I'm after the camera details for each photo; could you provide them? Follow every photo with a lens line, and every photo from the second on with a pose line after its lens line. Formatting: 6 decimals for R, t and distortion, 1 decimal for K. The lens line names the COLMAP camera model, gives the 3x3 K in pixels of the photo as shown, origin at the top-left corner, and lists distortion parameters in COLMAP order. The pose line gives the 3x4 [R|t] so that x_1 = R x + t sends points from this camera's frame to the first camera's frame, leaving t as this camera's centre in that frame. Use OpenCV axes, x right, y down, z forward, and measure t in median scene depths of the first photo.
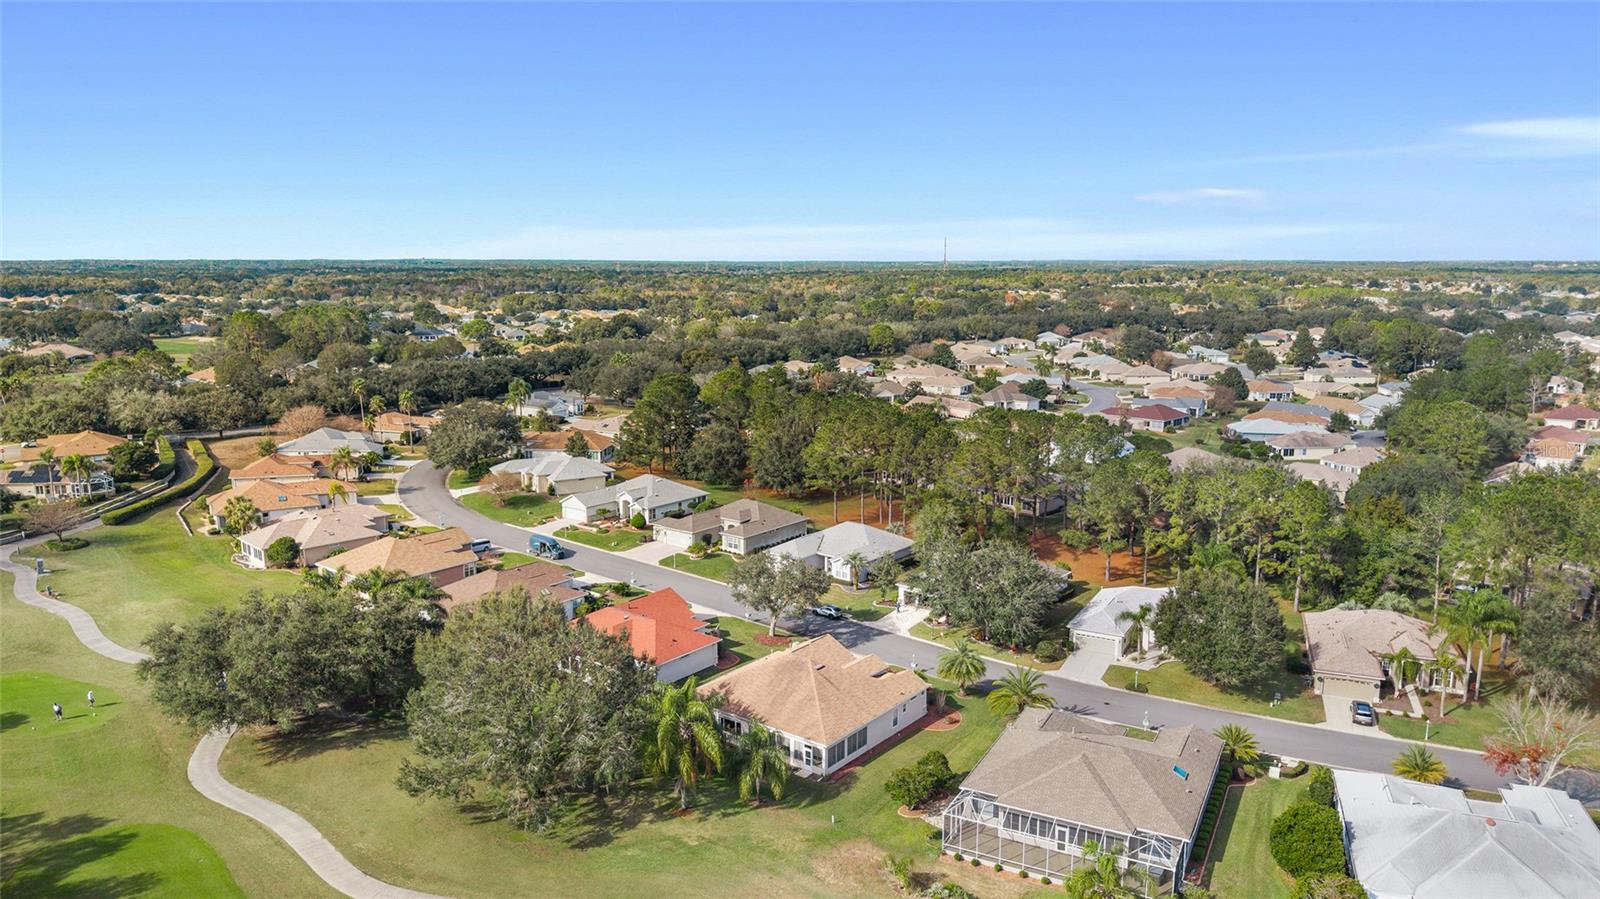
lens RADIAL K [[1087.2, 0, 800.0], [0, 1087.2, 449.5], [0, 0, 1]] dist [0.099268, -0.175819]
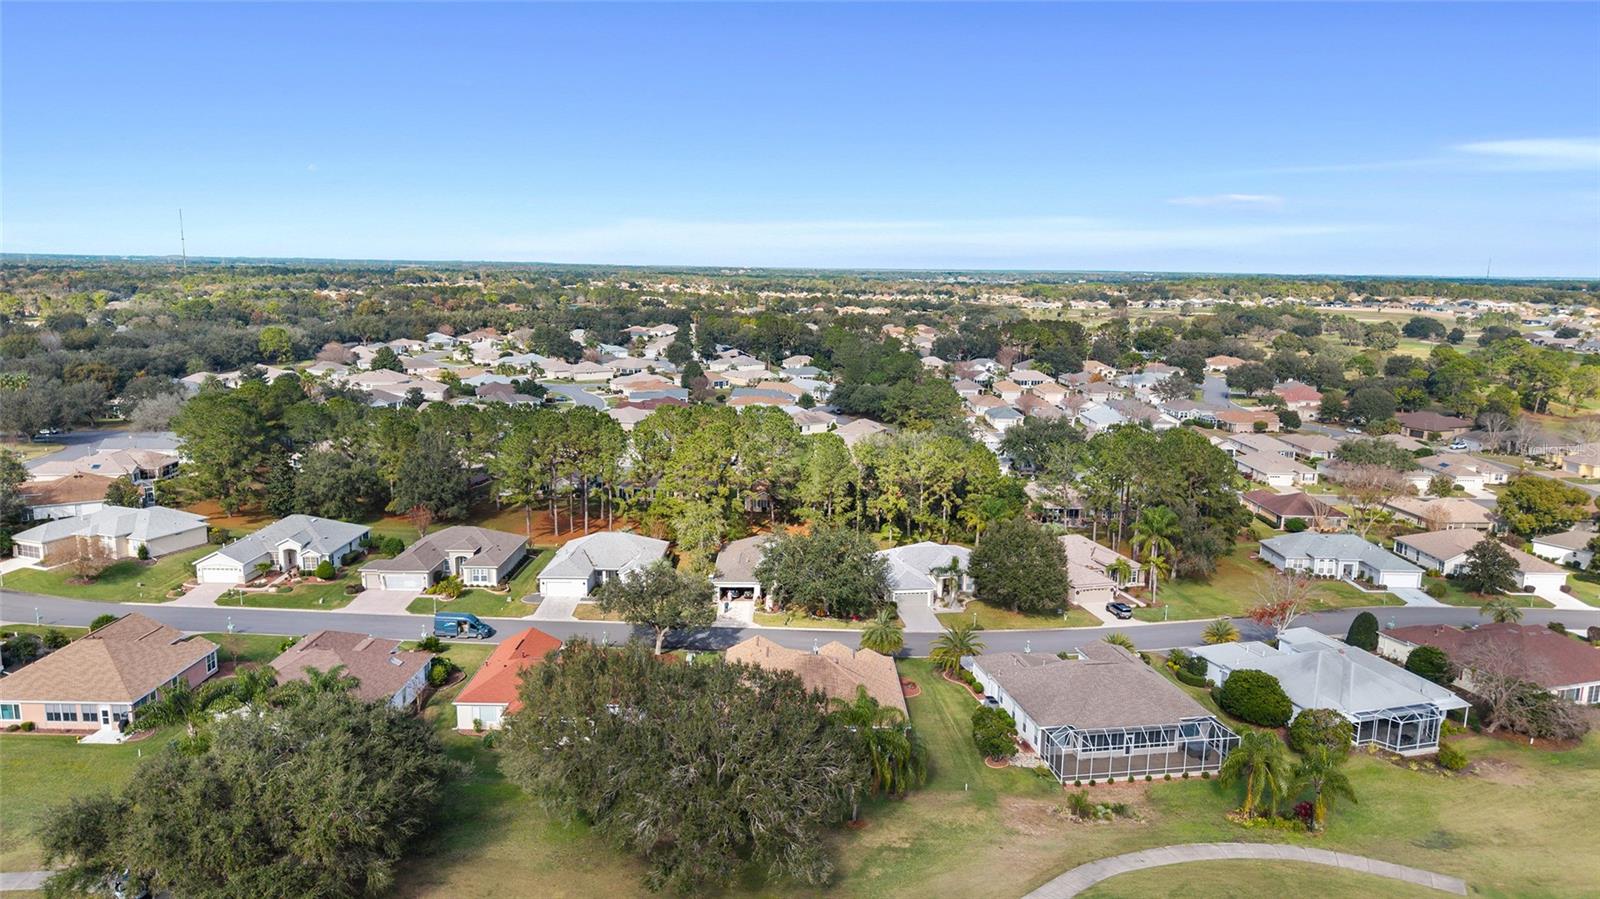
lens RADIAL K [[1075.3, 0, 800.0], [0, 1075.3, 449.5], [0, 0, 1]] dist [0.053997, -0.047039]
pose [[0.777104, -0.095606, 0.622068, -0.617135], [0.095771, 0.994848, 0.033259, -0.026801], [-0.622042, 0.033730, 0.782257, 0.262710]]
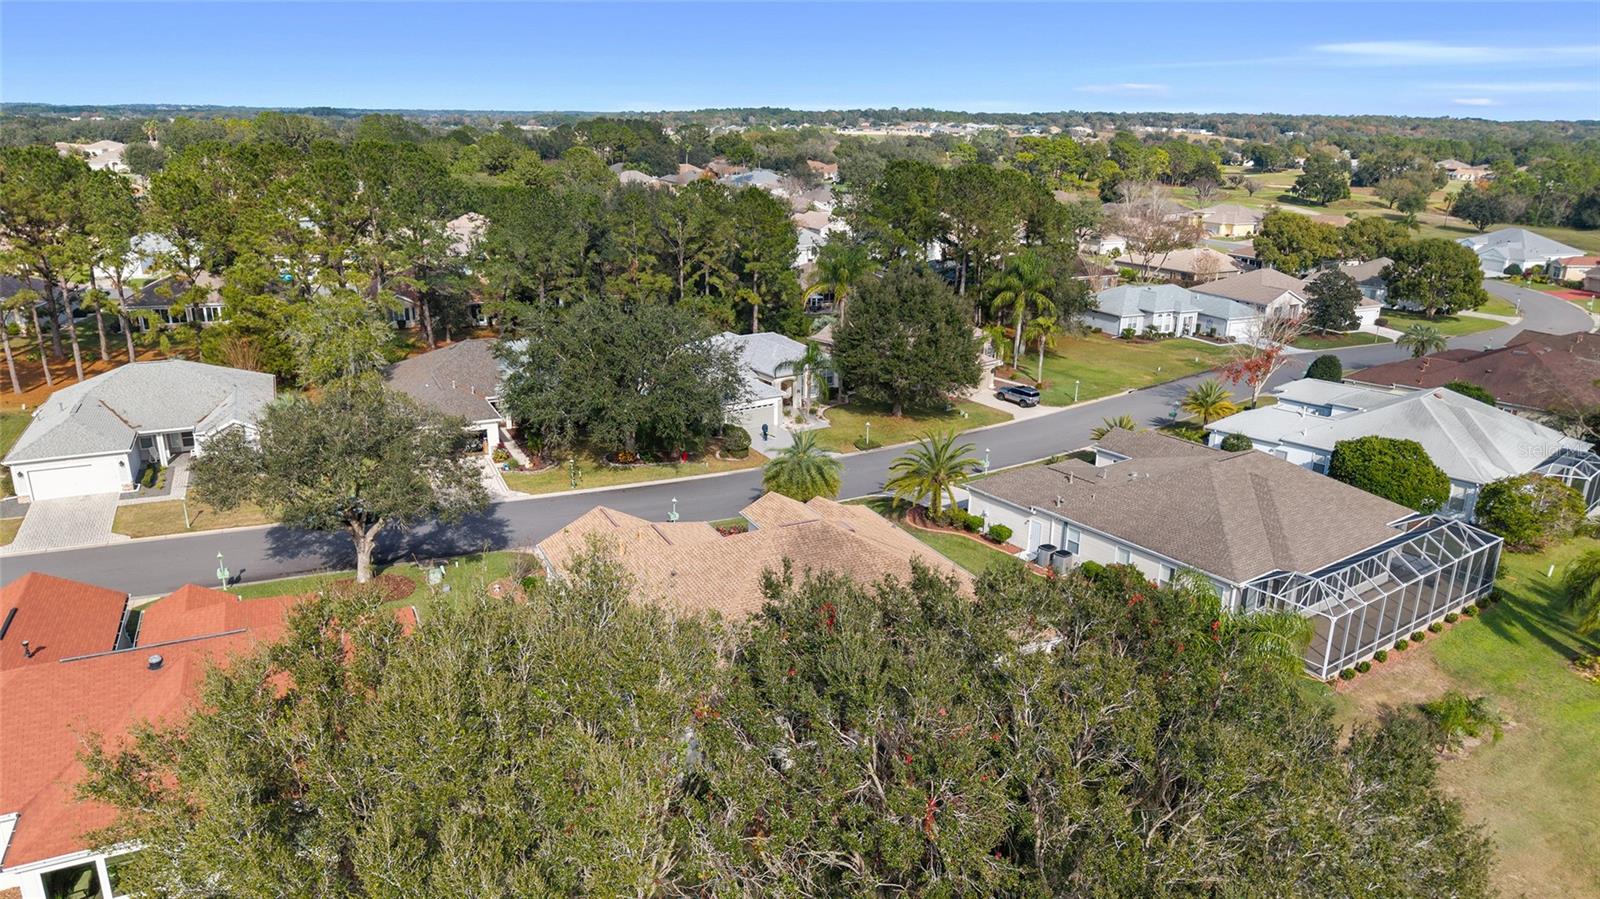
lens RADIAL K [[1077.5, 0, 792.6], [0, 1077.5, 459.9], [0, 0, 1]] dist [0.025692, -0.026456]
pose [[0.431928, -0.269527, 0.860694, -0.388026], [0.148756, 0.962523, 0.226763, 0.069052], [-0.889556, 0.030088, 0.455834, 0.837012]]
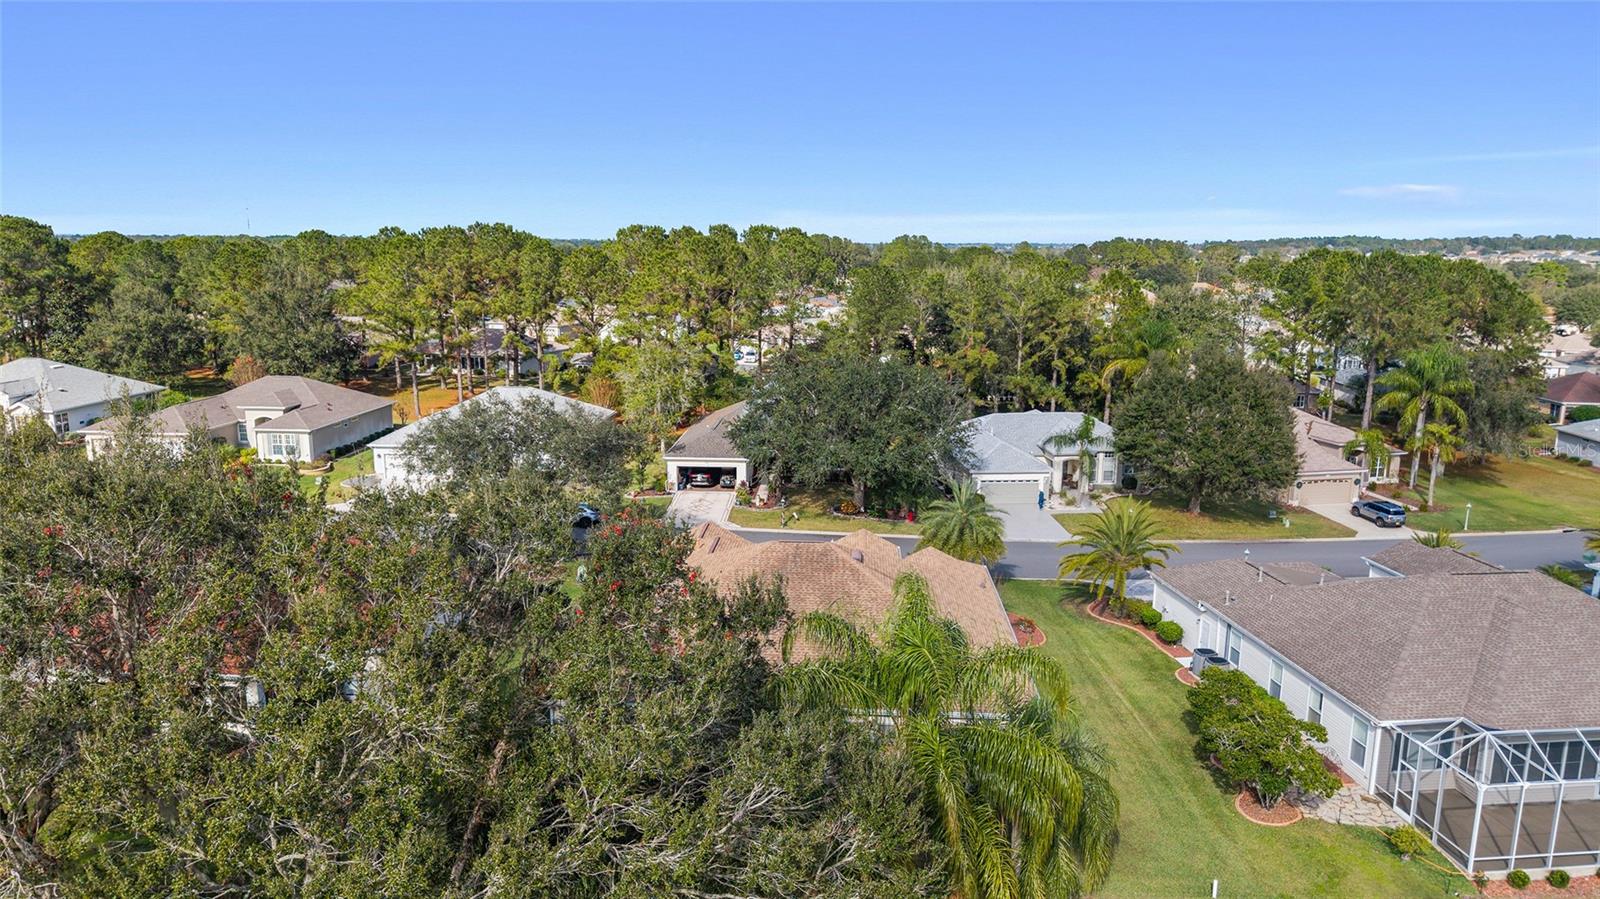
lens RADIAL K [[1069.9, 0, 793.5], [0, 1069.9, 461.8], [0, 0, 1]] dist [0.000636, -0.000531]
pose [[0.817367, -0.108923, 0.565727, -0.244337], [0.094427, 0.994014, 0.054955, 0.141426], [-0.568326, 0.008502, 0.822759, 0.696607]]
